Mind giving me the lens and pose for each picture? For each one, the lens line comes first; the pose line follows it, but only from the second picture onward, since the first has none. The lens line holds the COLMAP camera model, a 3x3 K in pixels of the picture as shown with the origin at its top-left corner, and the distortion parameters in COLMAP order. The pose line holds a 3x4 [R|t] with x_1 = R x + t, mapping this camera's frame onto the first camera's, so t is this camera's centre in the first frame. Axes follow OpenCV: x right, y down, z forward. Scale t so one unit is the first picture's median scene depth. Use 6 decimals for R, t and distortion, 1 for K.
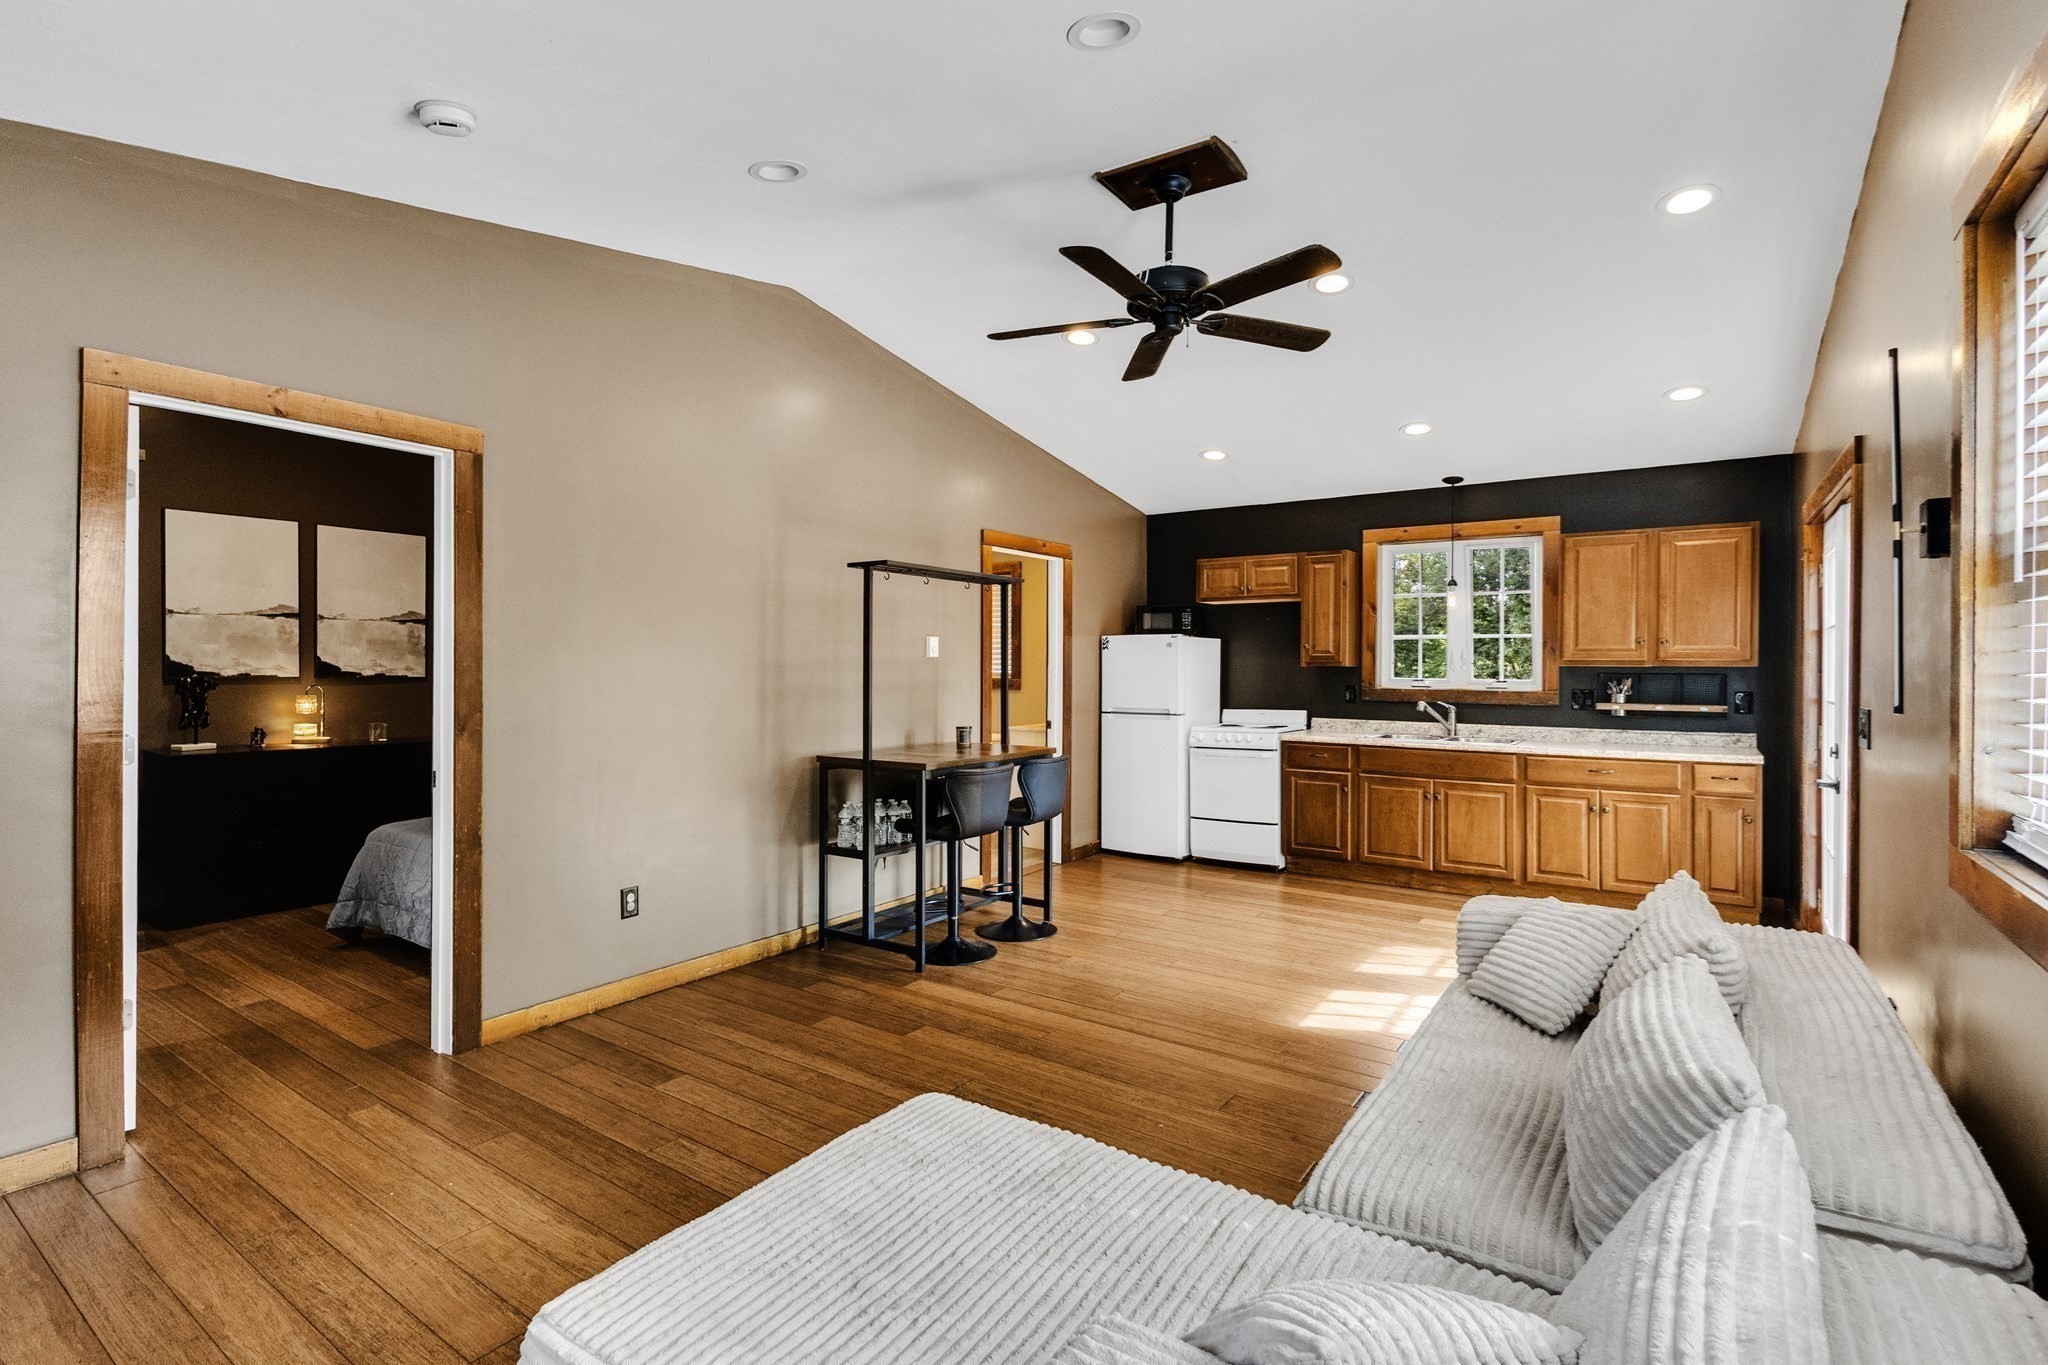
lens RADIAL K [[944.4, 0, 1020.8], [0, 944.4, 666.4], [0, 0, 1]] dist [0.007172, -0.001706]
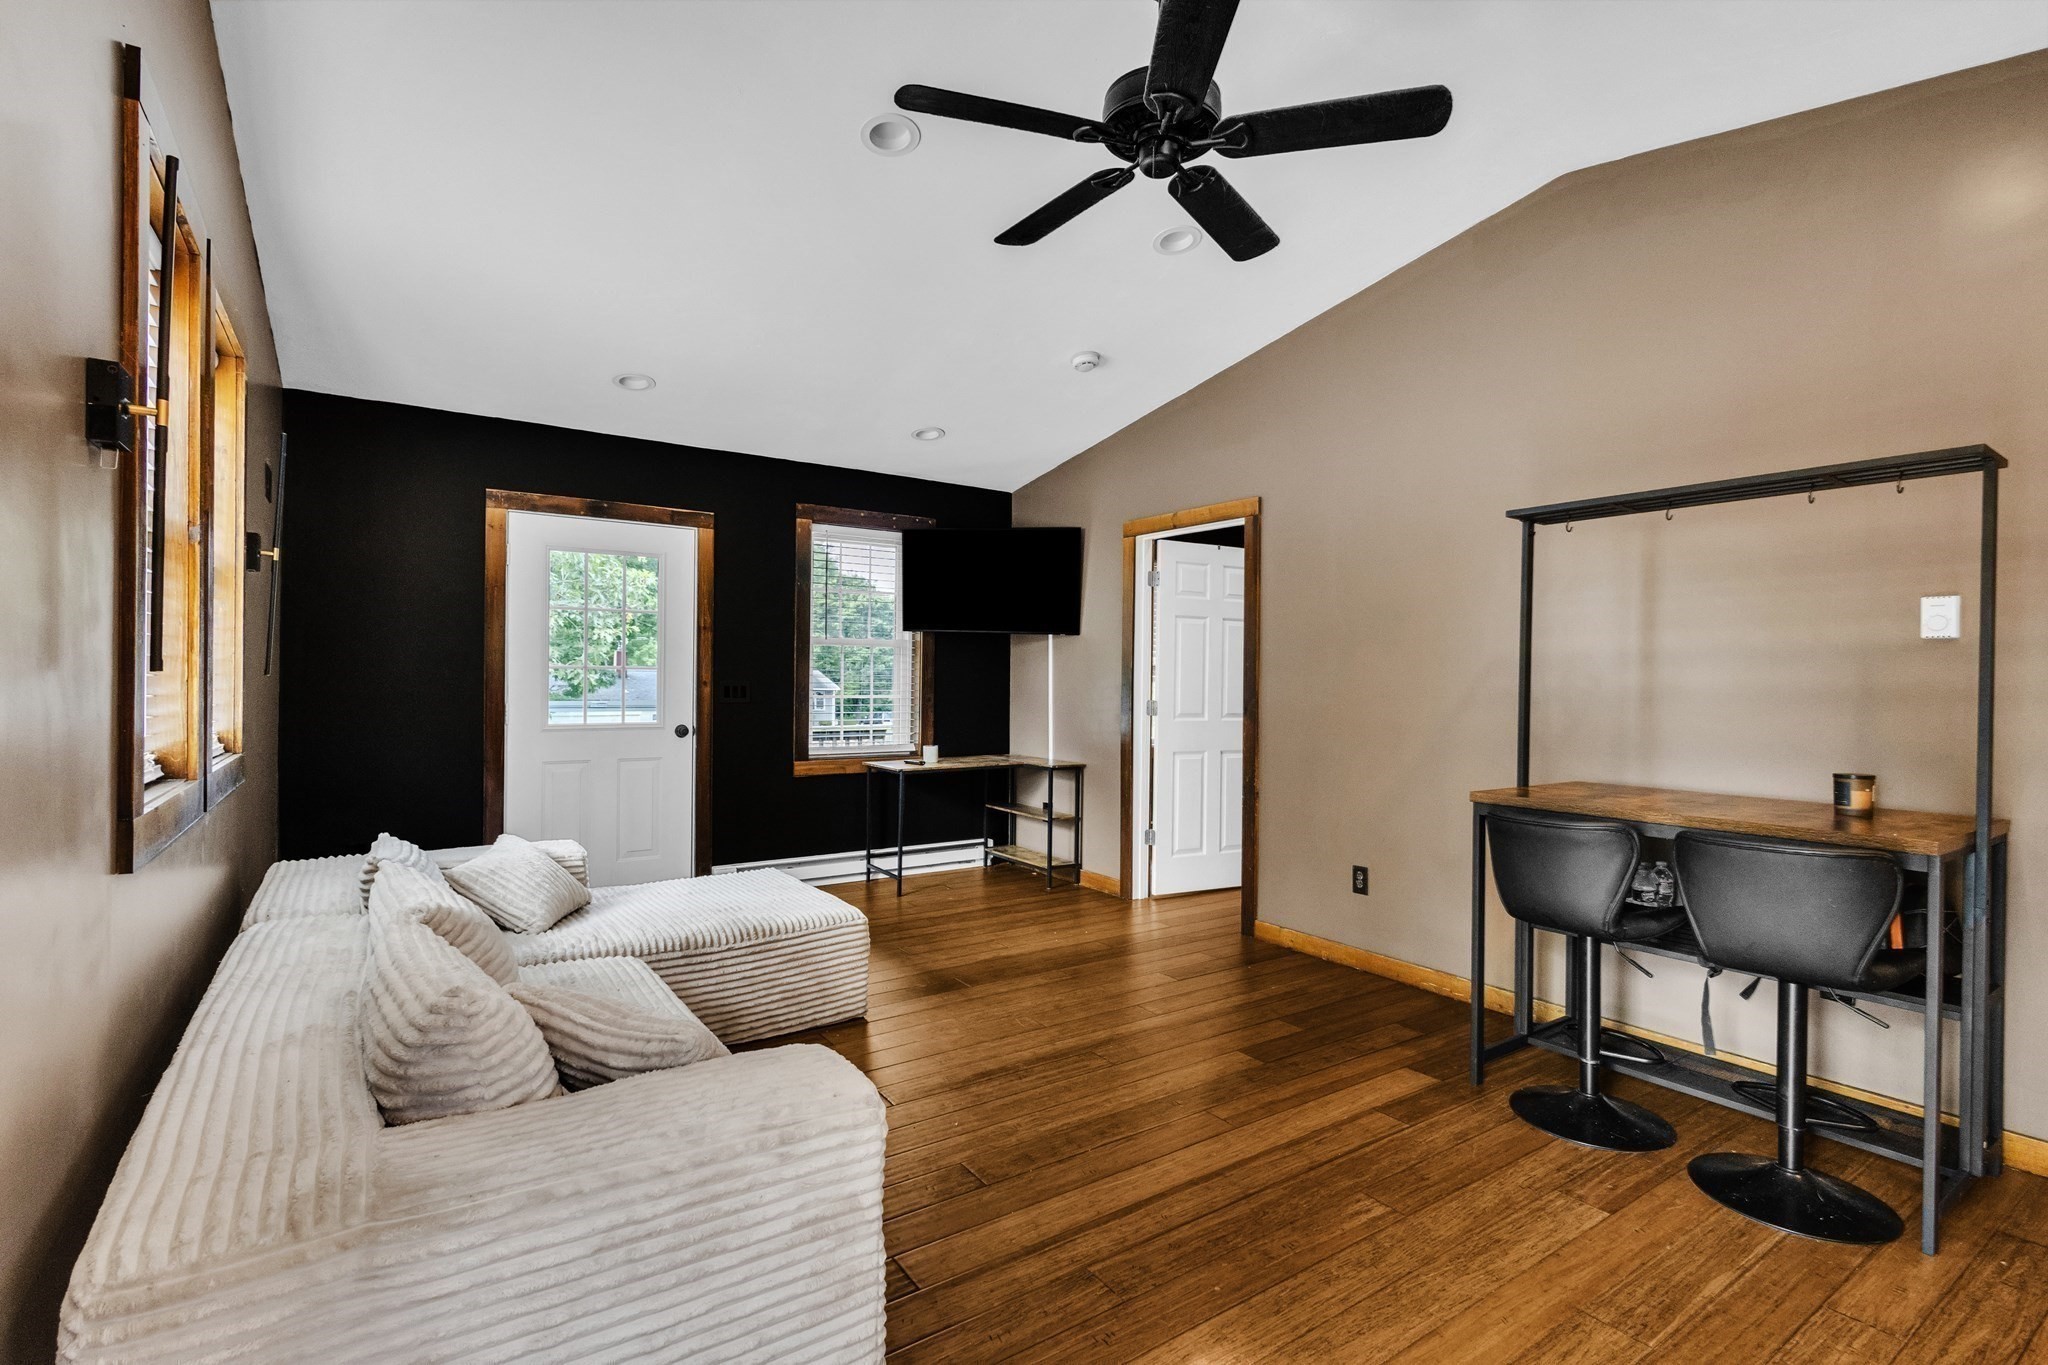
lens RADIAL K [[944.4, 0, 1020.9], [0, 944.4, 681.7], [0, 0, 1]] dist [0.007172, -0.001706]
pose [[-0.353708, -0.007474, -0.935326, 0.472468], [-0.010179, 0.999940, -0.004141, 0.018844], [0.935301, 0.008056, -0.353763, 0.644577]]
